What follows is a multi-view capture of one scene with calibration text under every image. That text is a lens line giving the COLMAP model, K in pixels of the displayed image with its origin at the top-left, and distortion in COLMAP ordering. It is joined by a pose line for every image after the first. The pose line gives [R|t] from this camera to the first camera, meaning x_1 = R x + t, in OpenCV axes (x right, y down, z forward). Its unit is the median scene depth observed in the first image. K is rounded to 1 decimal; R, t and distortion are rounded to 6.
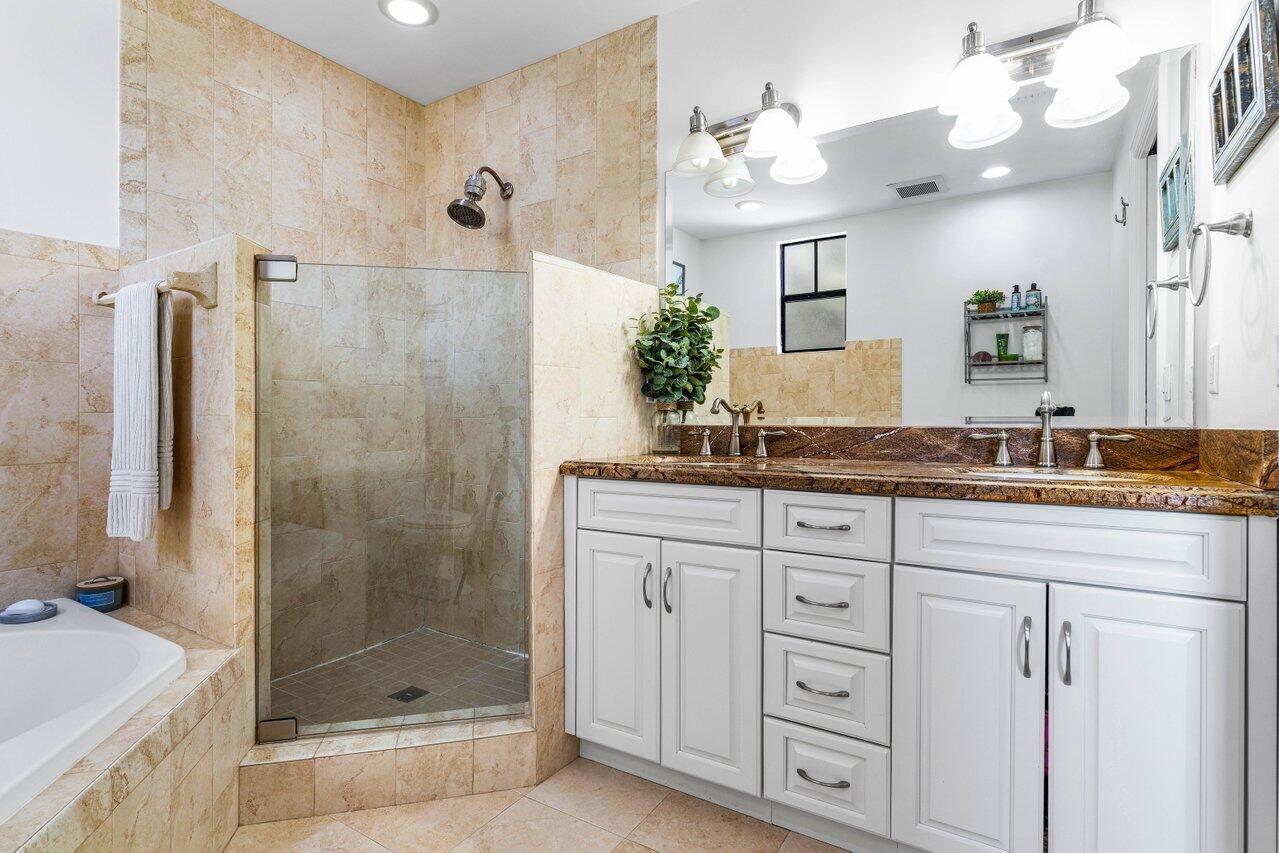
lens RADIAL K [[624.7, 0, 645.8], [0, 624.7, 412.9], [0, 0, 1]] dist [0.001035, -0.000578]
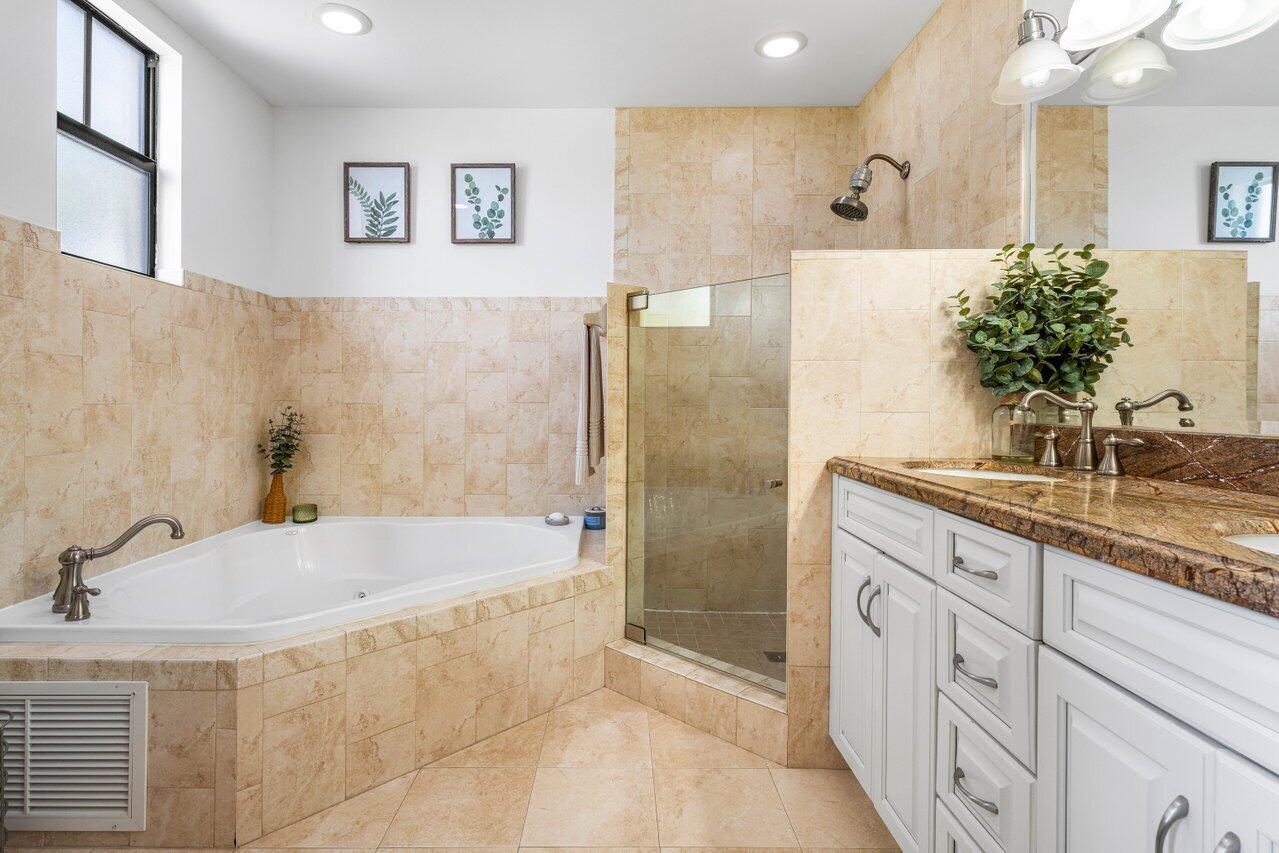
lens RADIAL K [[639.7, 0, 637.0], [0, 639.7, 392.3], [0, 0, 1]] dist [0.001902, 0.000014]
pose [[0.553315, -0.005638, -0.832953, 0.497227], [-0.002210, 0.999964, -0.008236, -0.013886], [0.832969, 0.006398, 0.553283, 0.175645]]
